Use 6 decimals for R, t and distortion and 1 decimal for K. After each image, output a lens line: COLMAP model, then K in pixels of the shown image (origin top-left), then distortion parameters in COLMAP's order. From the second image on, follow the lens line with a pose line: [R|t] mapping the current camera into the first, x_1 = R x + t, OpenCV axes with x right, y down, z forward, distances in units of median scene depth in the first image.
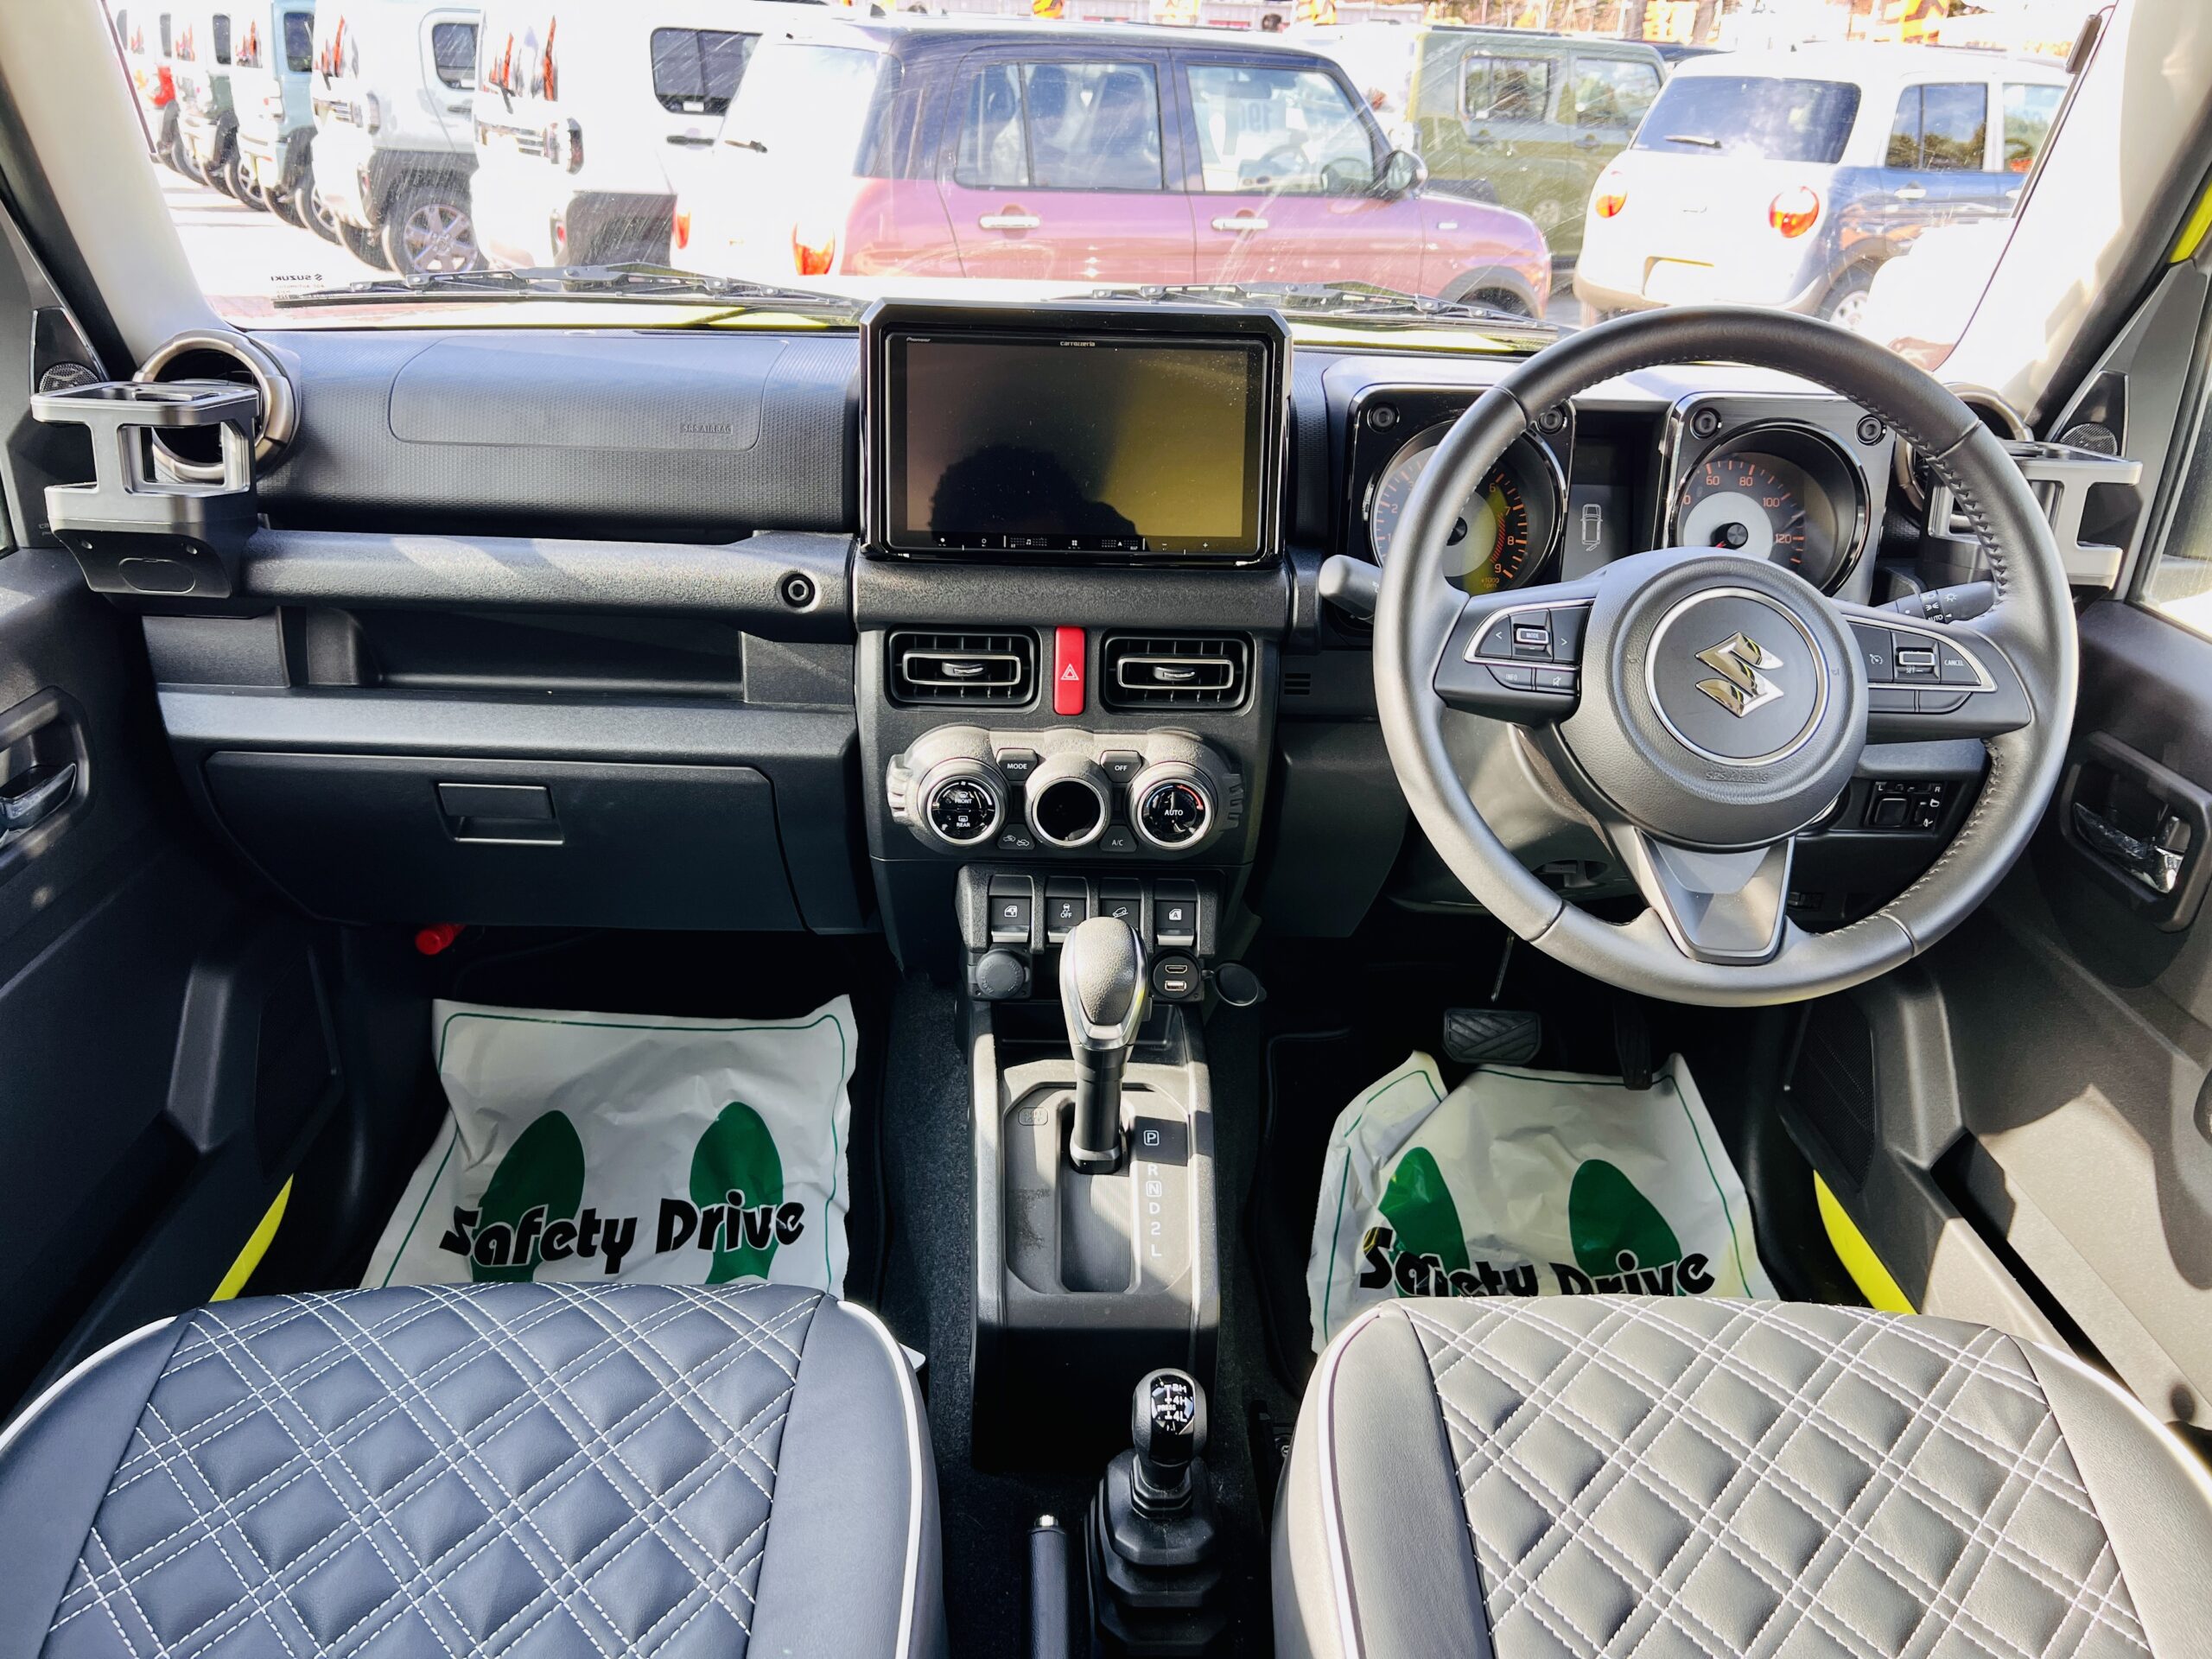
lens RADIAL K [[1653.3, 0, 1094.5], [0, 1653.3, 843.5], [0, 0, 1]] dist [0.063578, -0.083887]
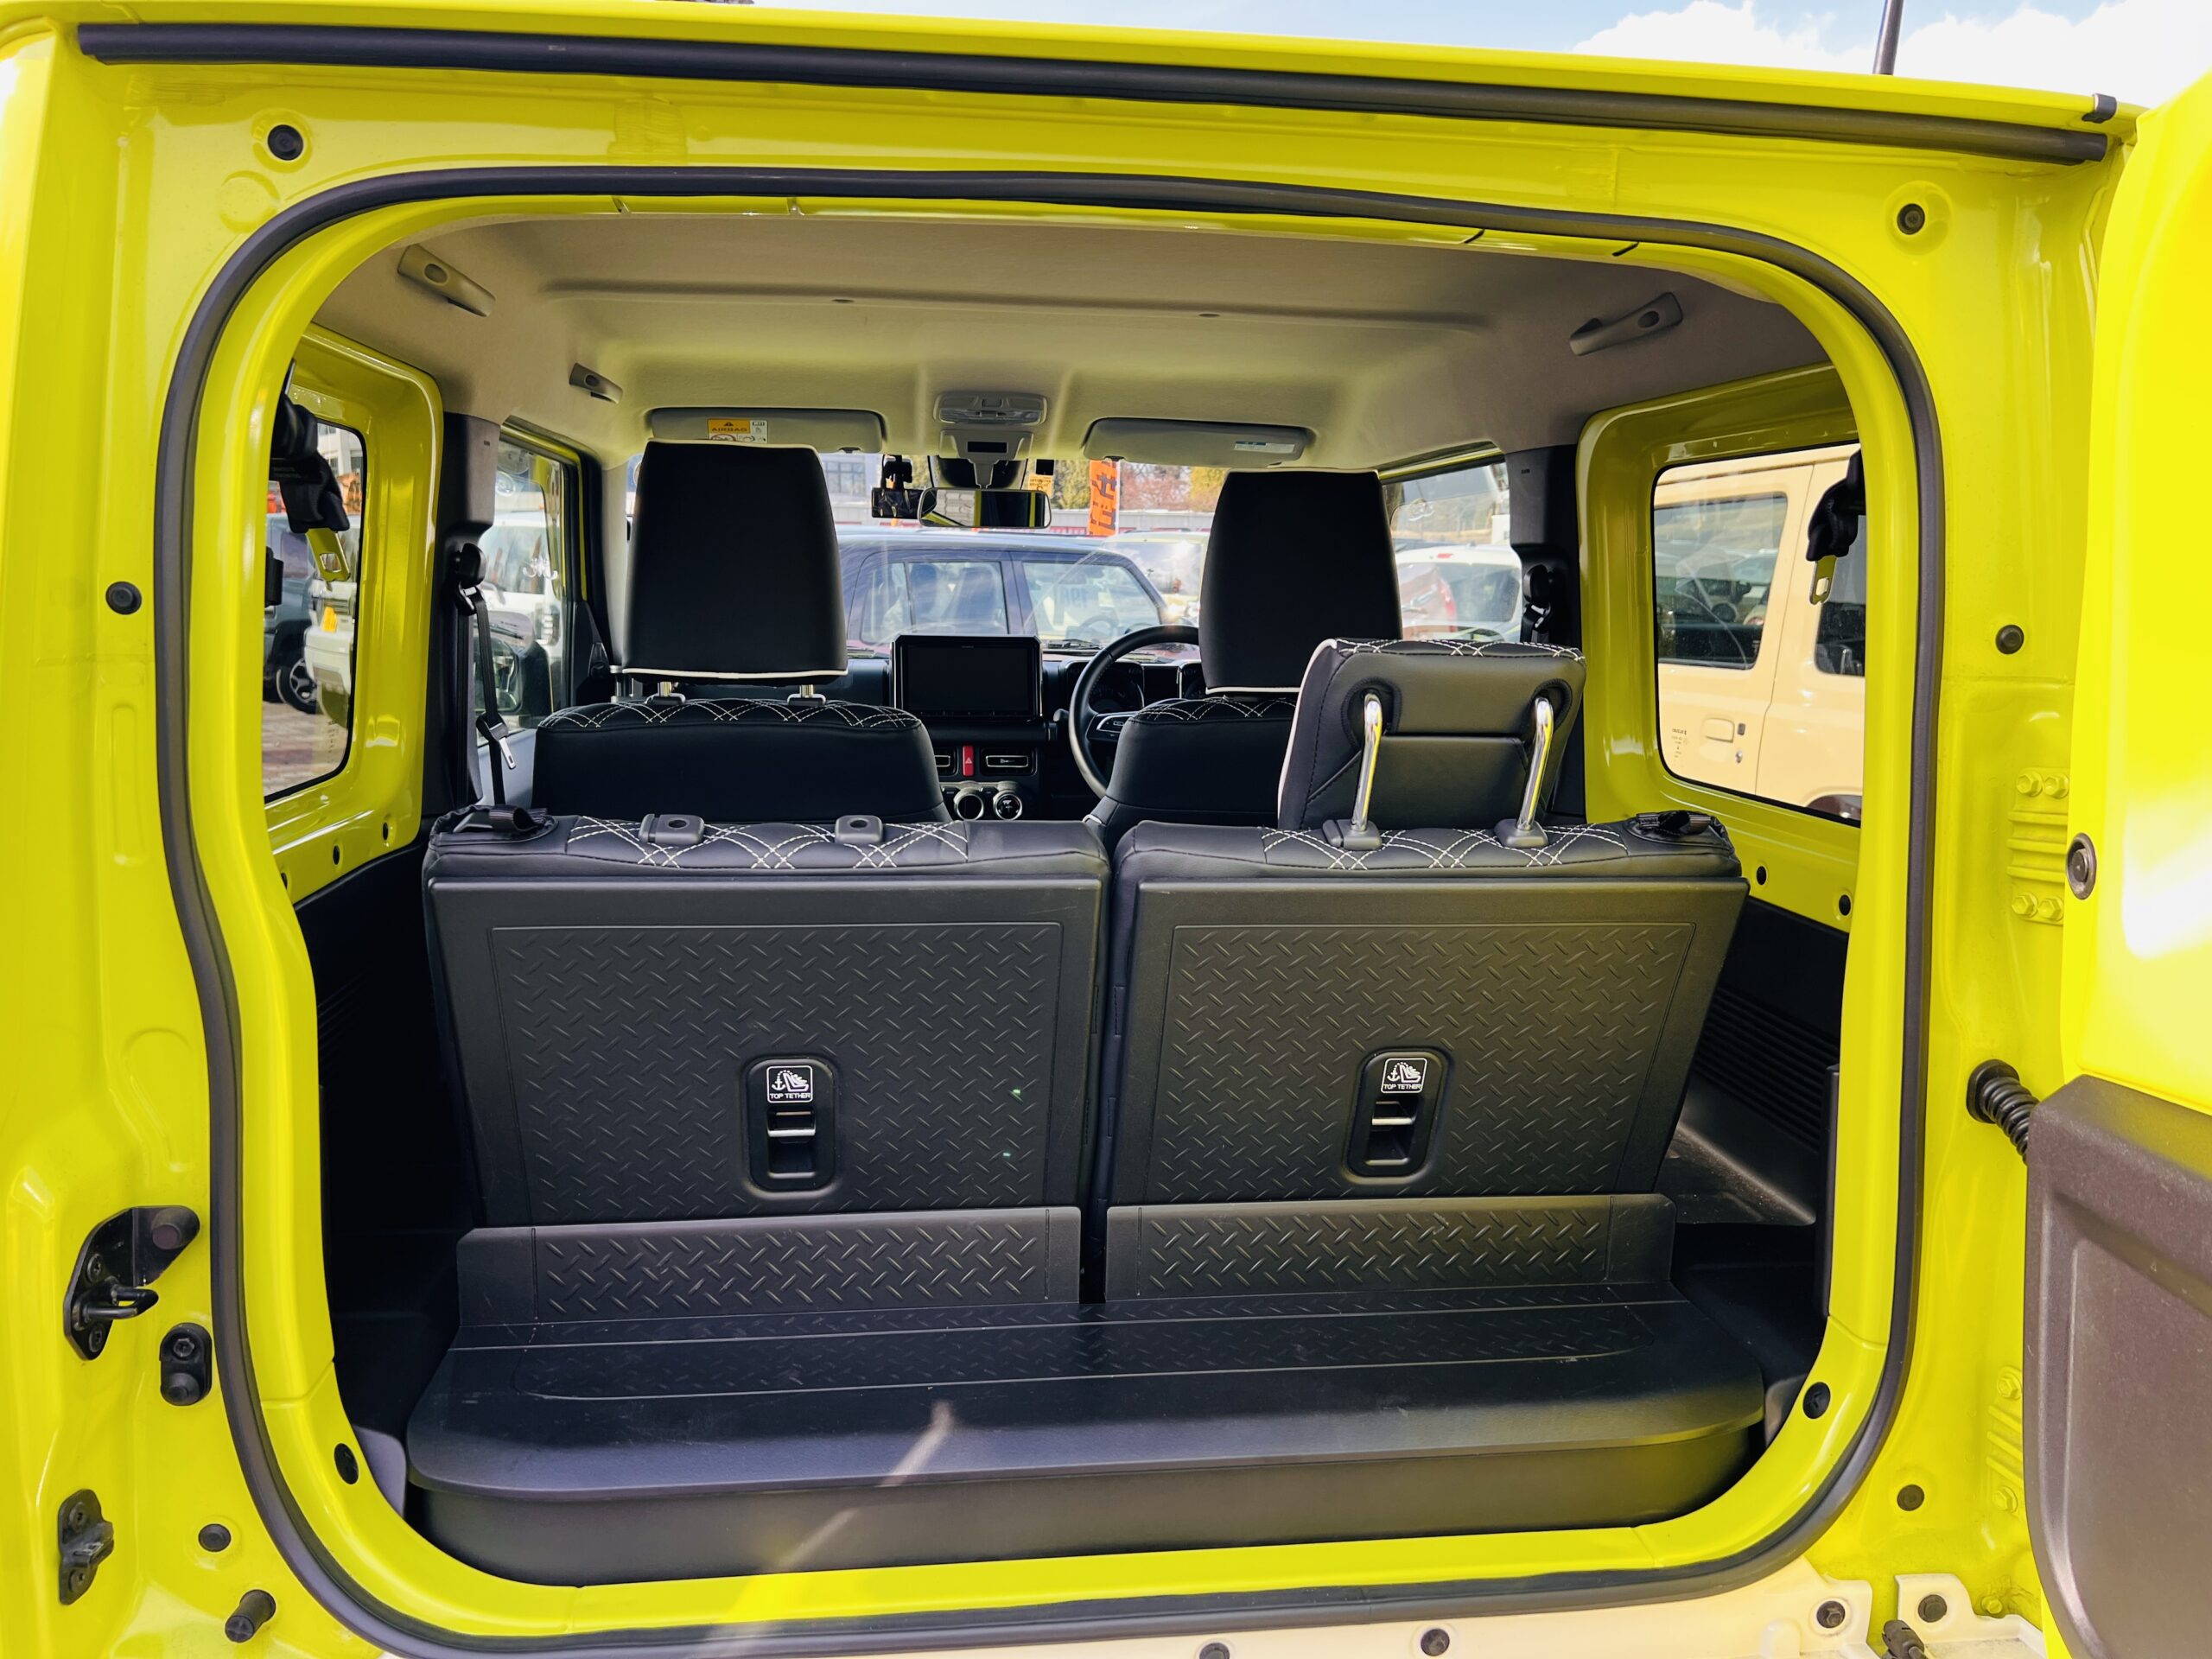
lens RADIAL K [[1639.9, 0, 1099.7], [0, 1639.9, 840.8], [0, 0, 1]] dist [0.085885, -0.104052]
pose [[0.995835, -0.032558, 0.085167, -0.032945], [0.054120, 0.962801, -0.264738, 0.738178], [-0.073379, 0.268244, 0.960552, -1.549447]]
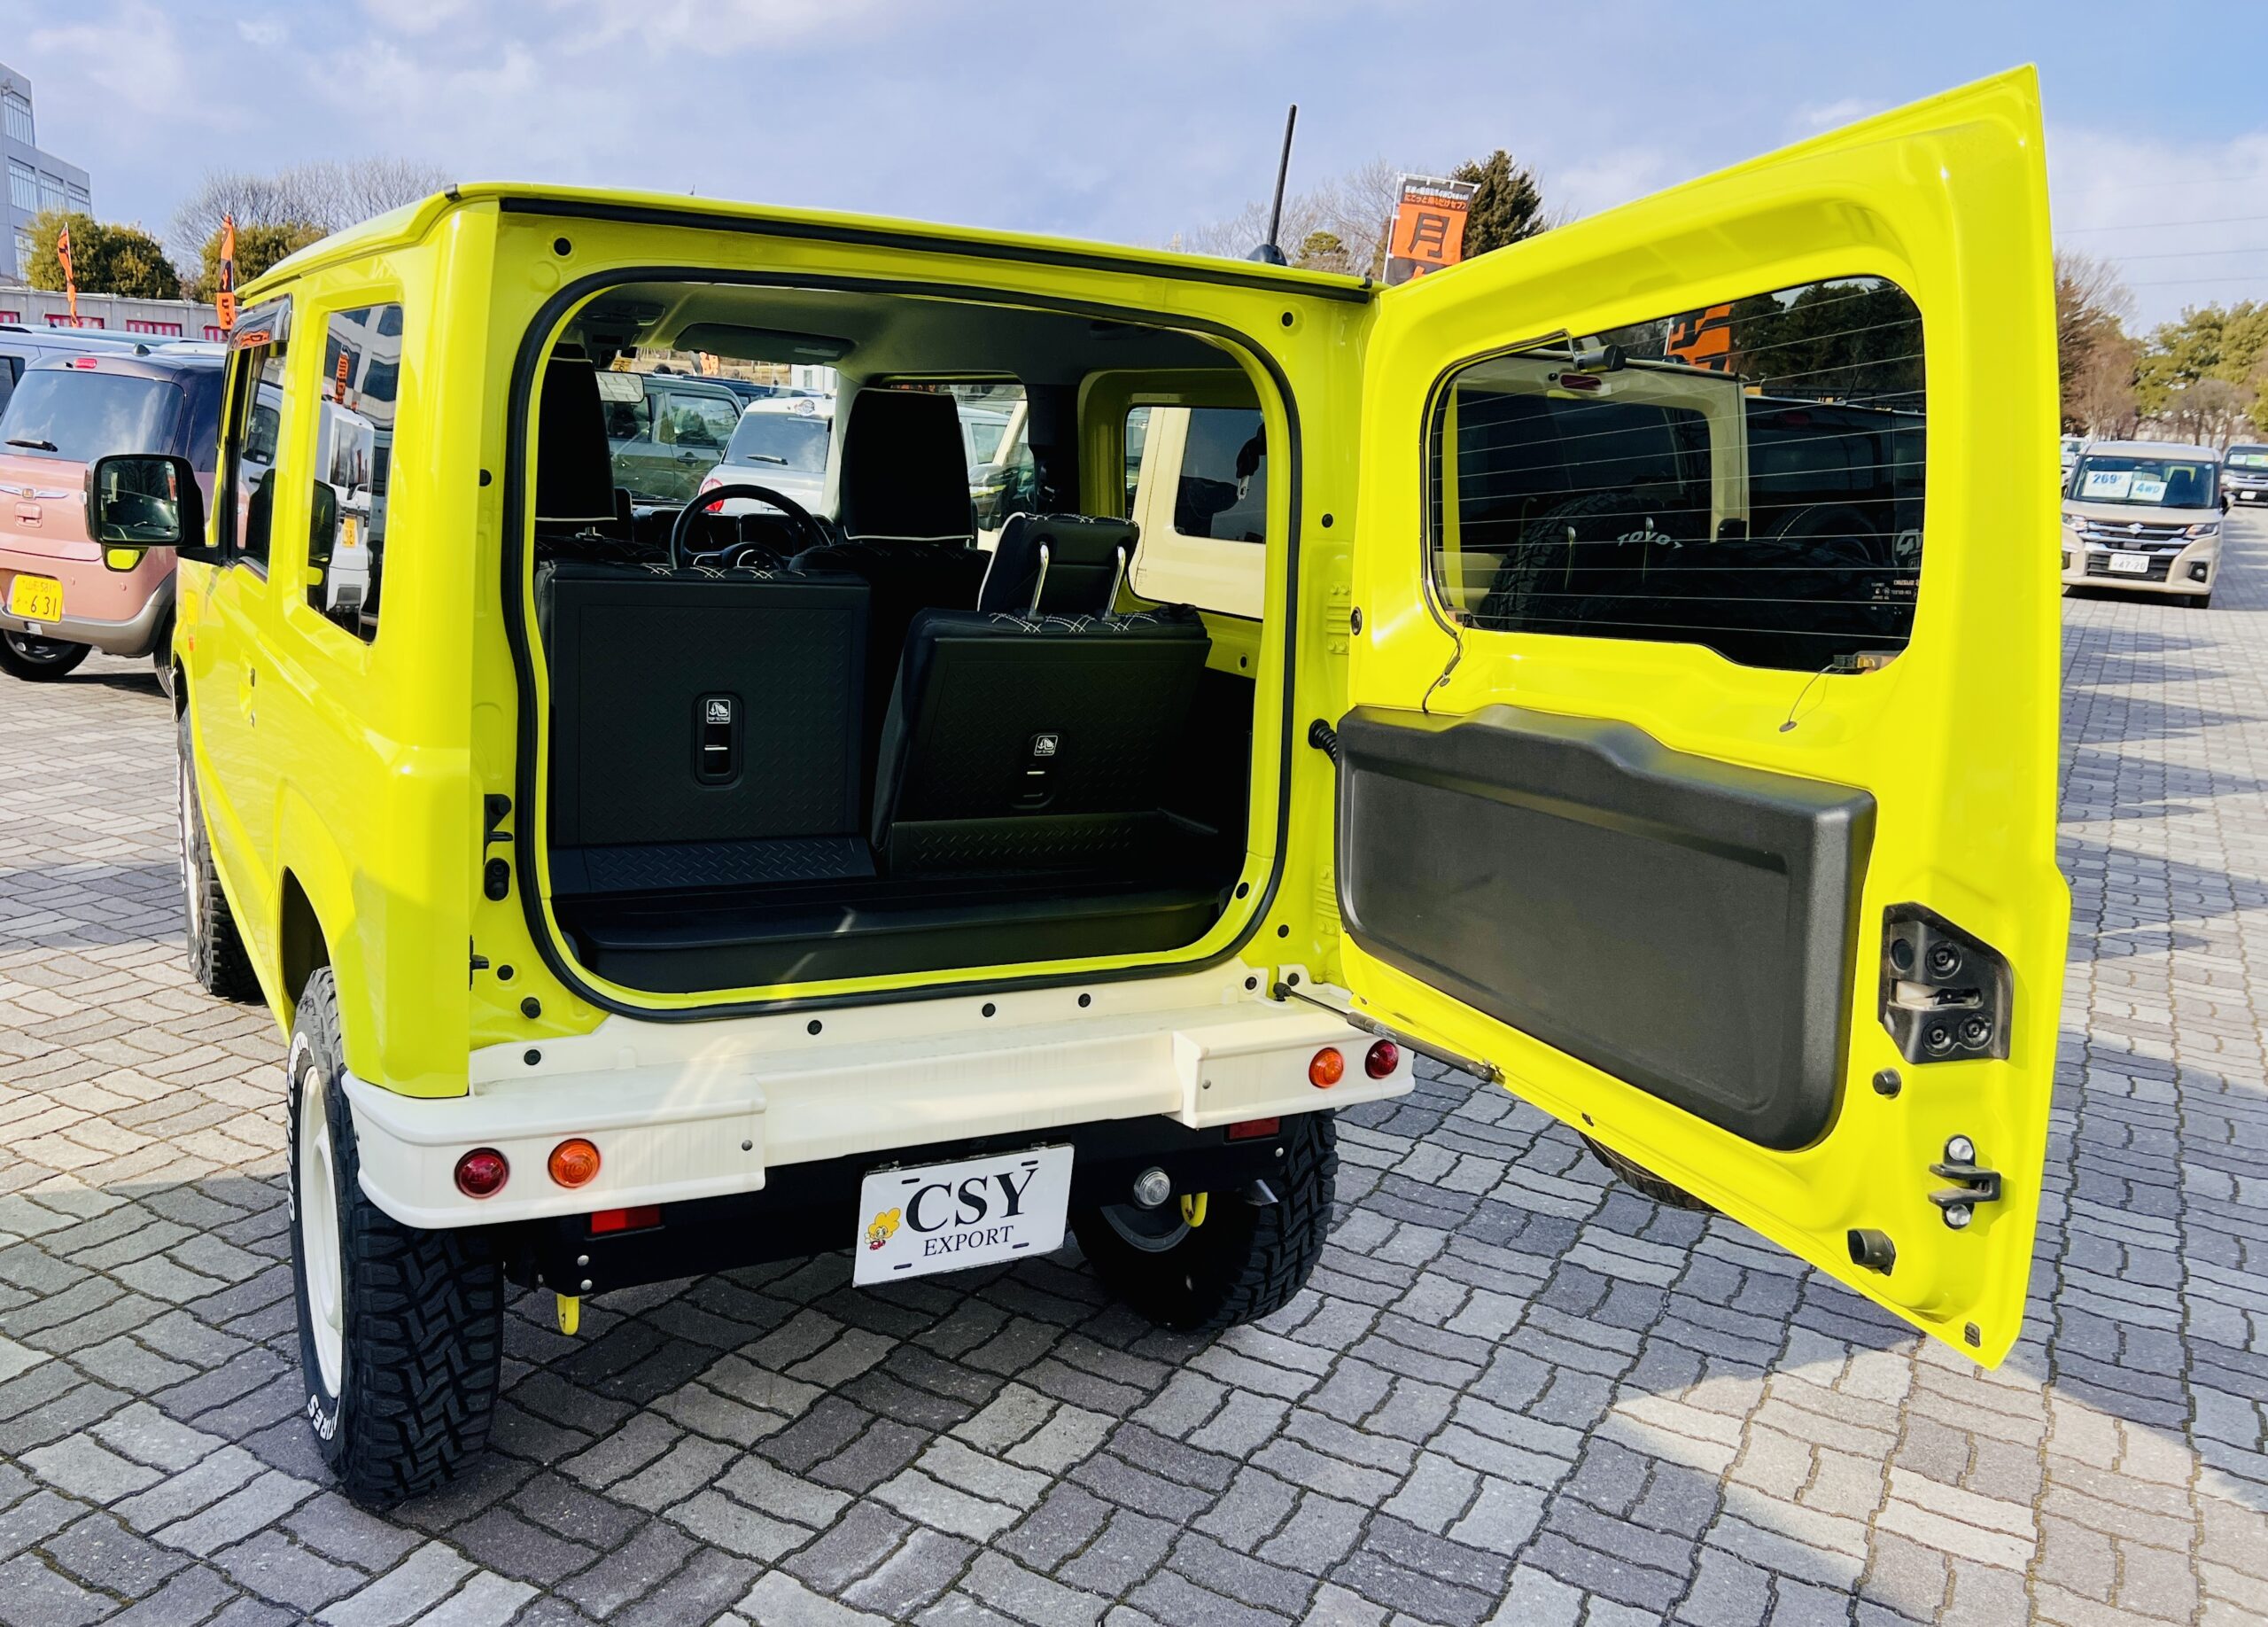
lens RADIAL K [[1833.2, 0, 994.6], [0, 1833.2, 818.9], [0, 0, 1]] dist [0.184537, -0.388569]
pose [[0.908416, -0.068590, 0.412403, -0.833878], [0.151800, 0.973241, -0.172509, 1.122886], [-0.389535, 0.219313, 0.894519, -2.587929]]
